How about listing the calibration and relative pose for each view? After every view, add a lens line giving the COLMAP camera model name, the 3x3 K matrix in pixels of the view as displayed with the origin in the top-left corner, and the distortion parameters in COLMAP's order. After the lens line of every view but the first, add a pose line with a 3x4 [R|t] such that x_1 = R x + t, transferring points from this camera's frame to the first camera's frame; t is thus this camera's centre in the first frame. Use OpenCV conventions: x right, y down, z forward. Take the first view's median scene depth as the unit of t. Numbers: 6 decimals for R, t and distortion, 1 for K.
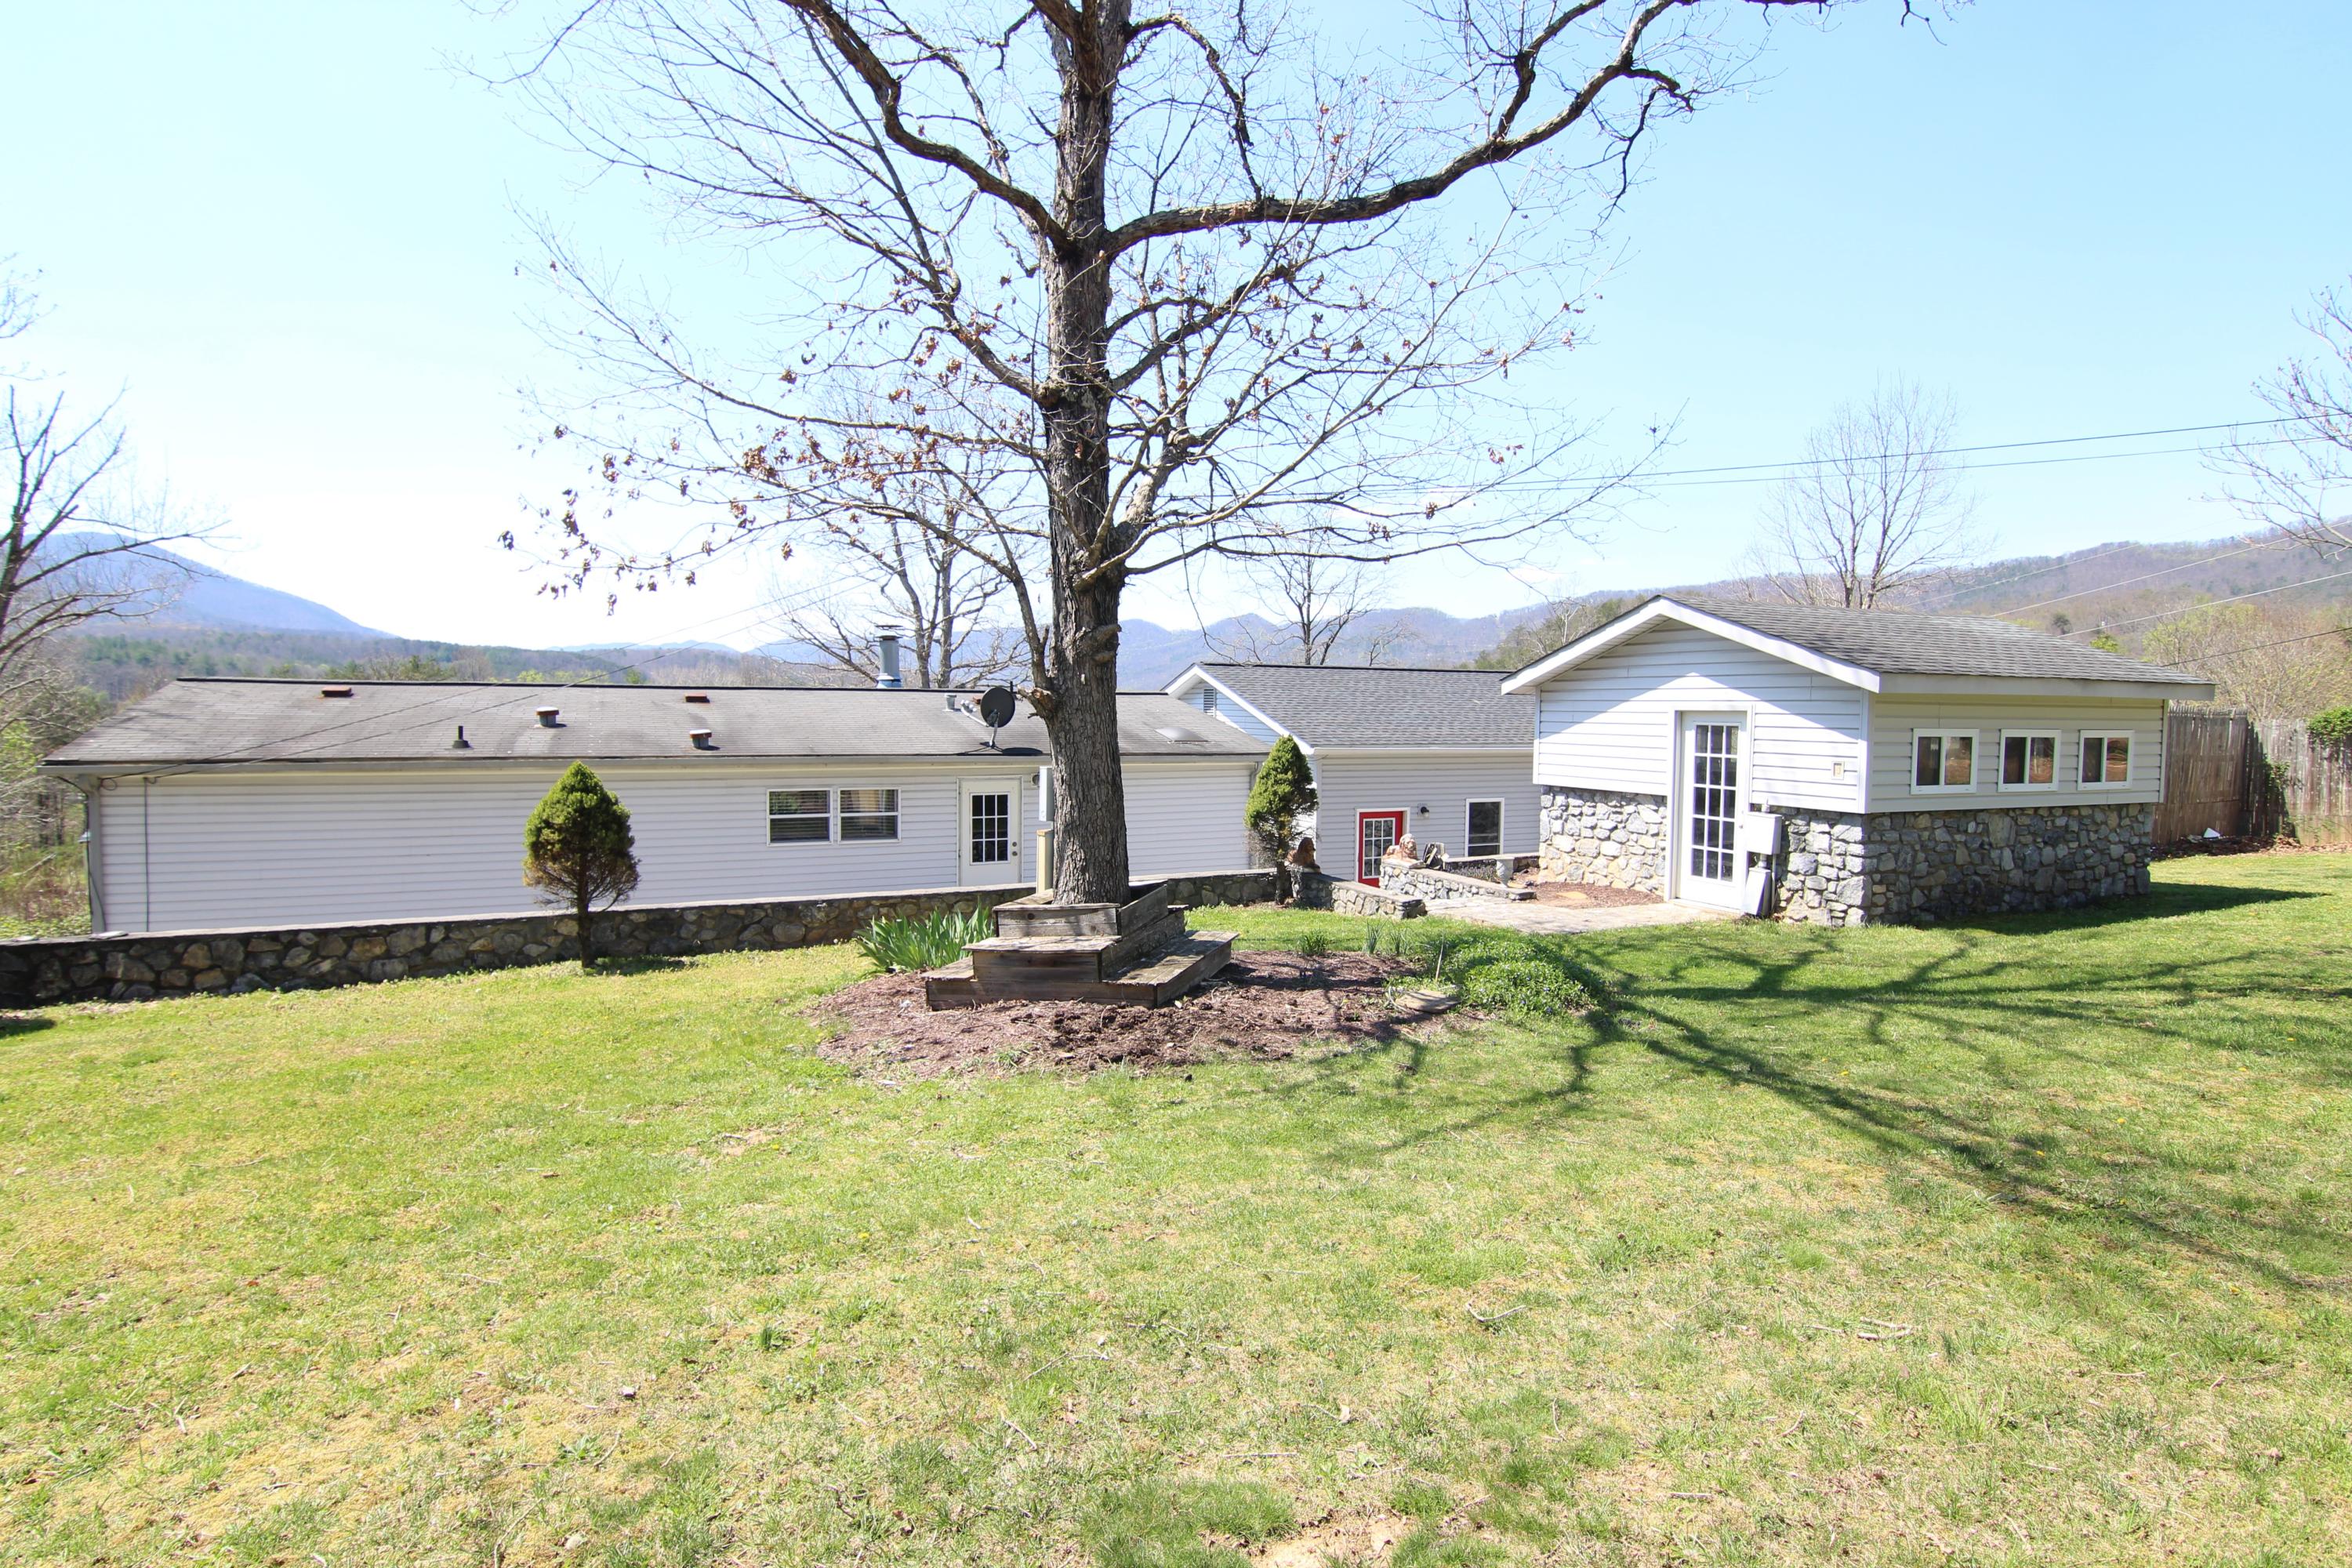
lens RADIAL K [[1214.1, 0, 1175.7], [0, 1214.1, 778.7], [0, 0, 1]] dist [-0.020273, -0.000271]
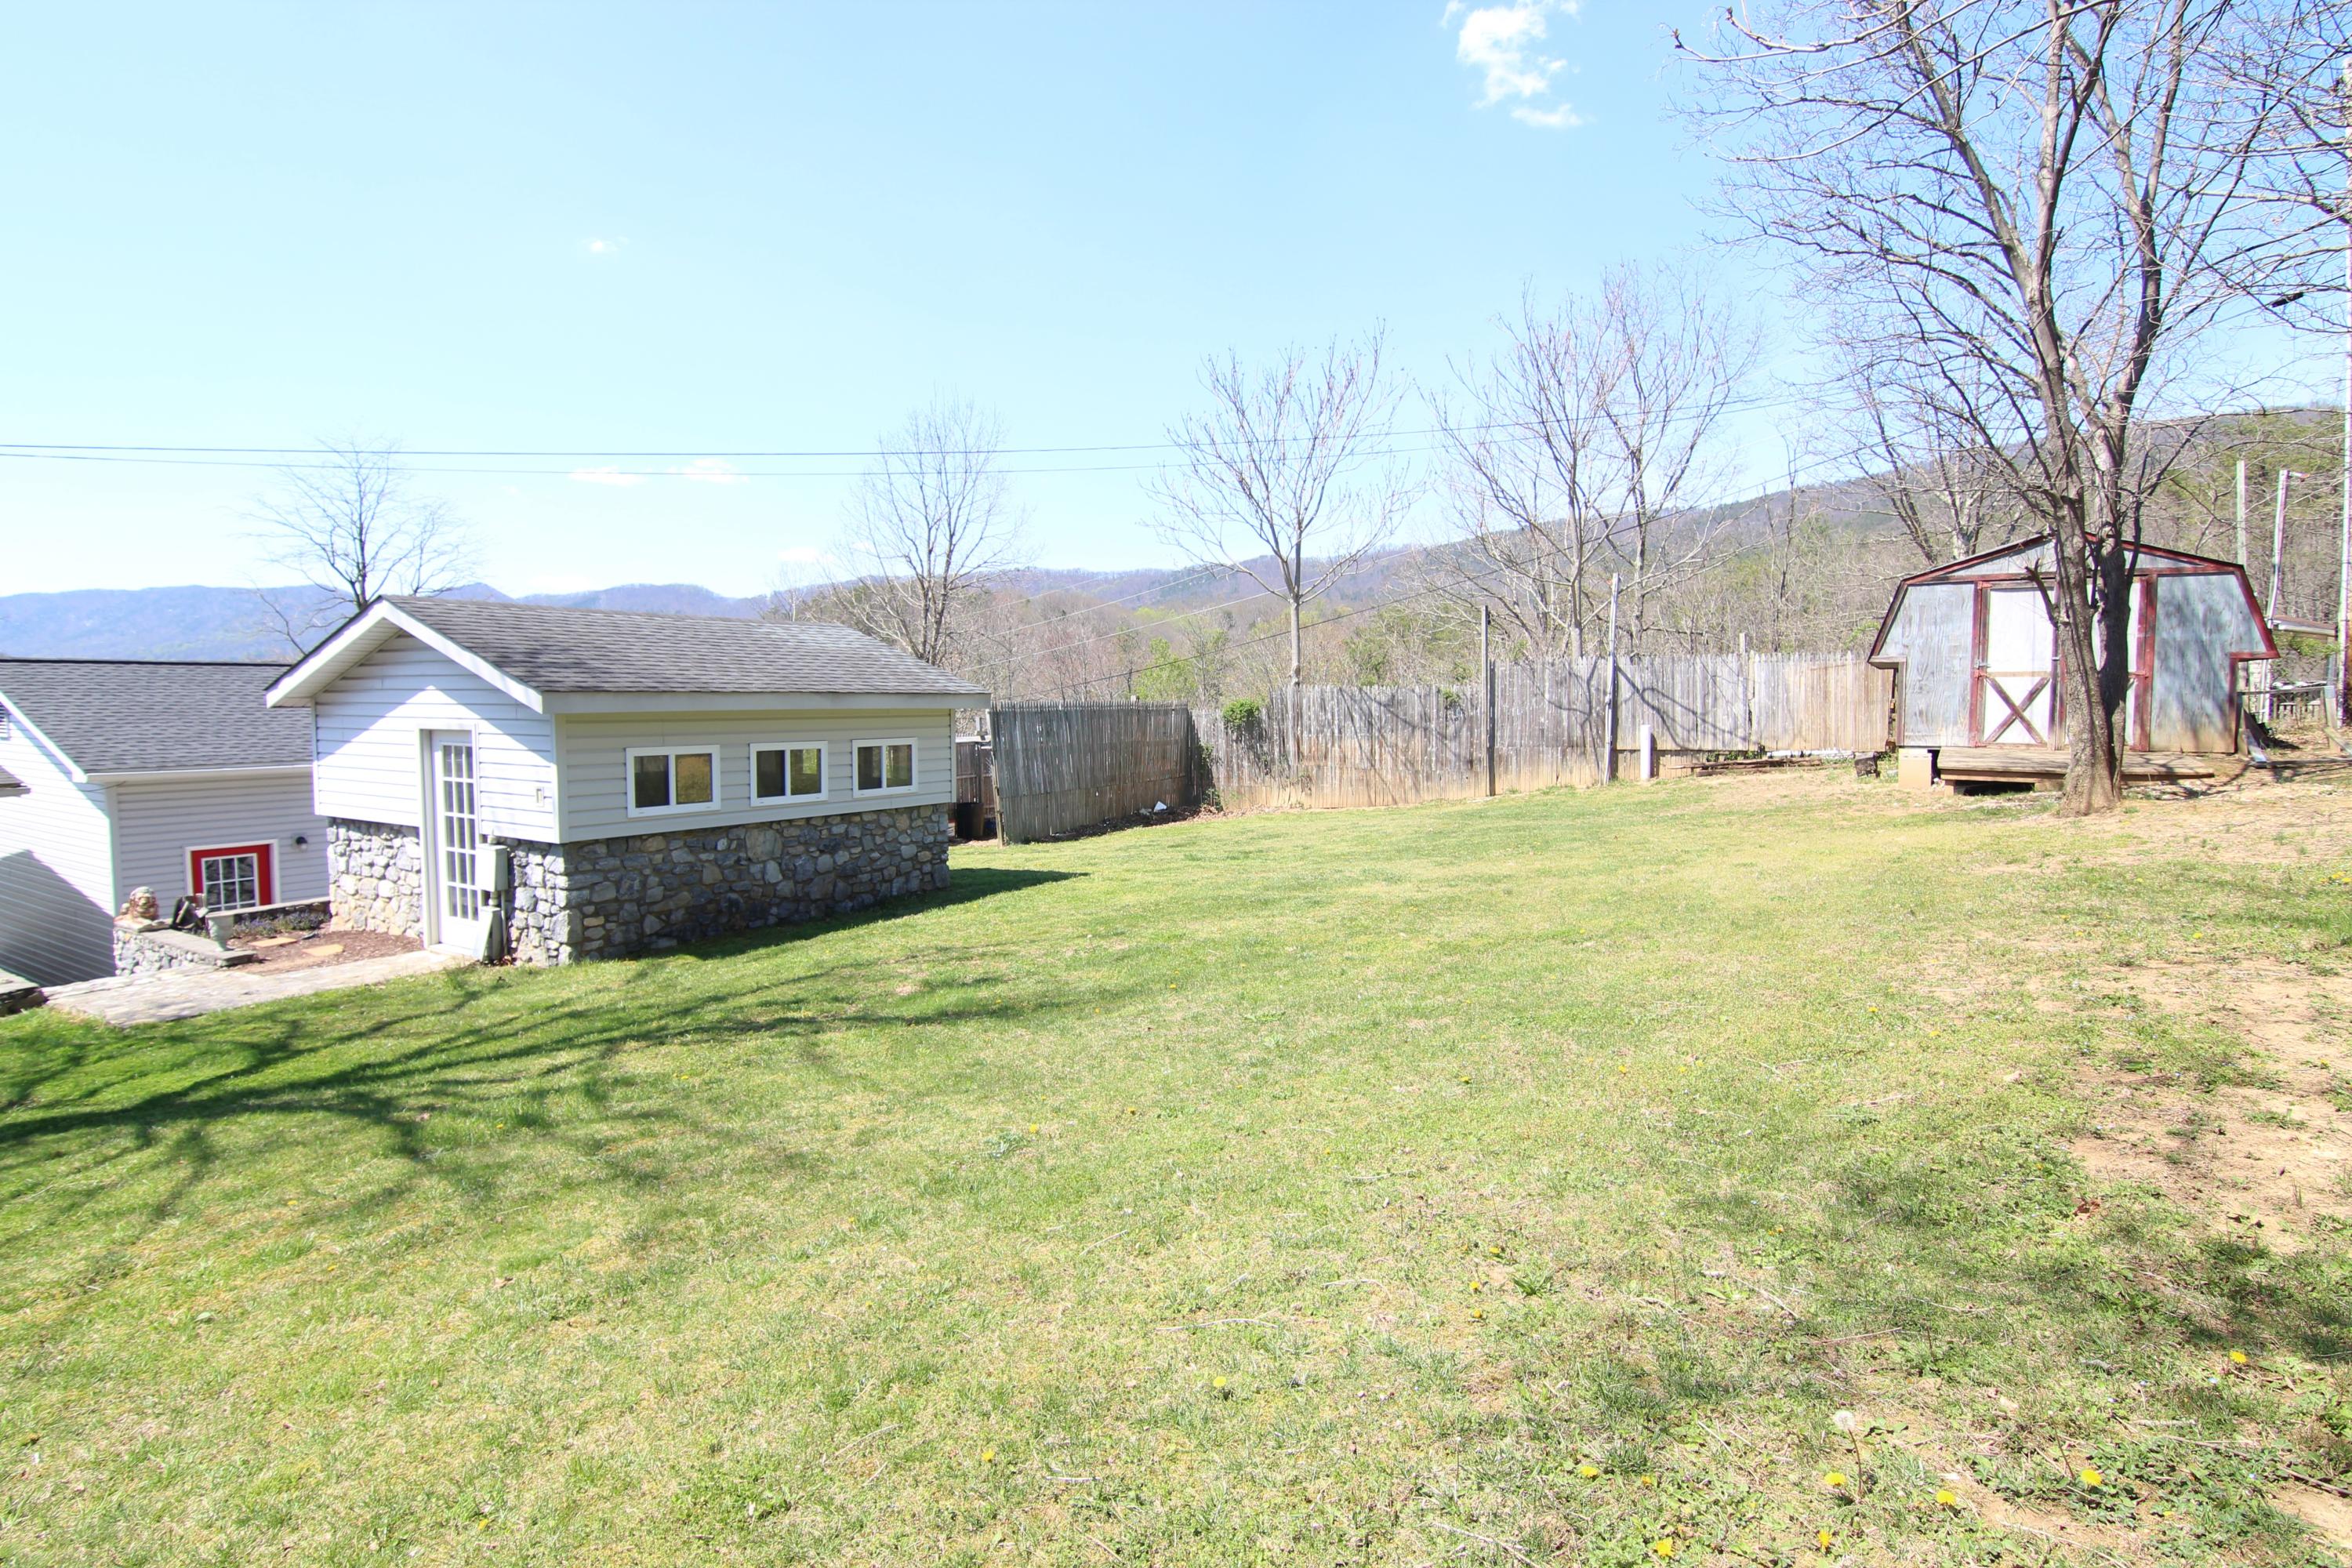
lens RADIAL K [[1214.1, 0, 1173.3], [0, 1214.1, 777.9], [0, 0, 1]] dist [-0.020273, -0.000271]
pose [[0.820886, -0.045637, 0.569266, 0.384118], [0.039425, 0.998952, 0.023233, -0.021187], [-0.569730, 0.003372, 0.821825, -0.020037]]
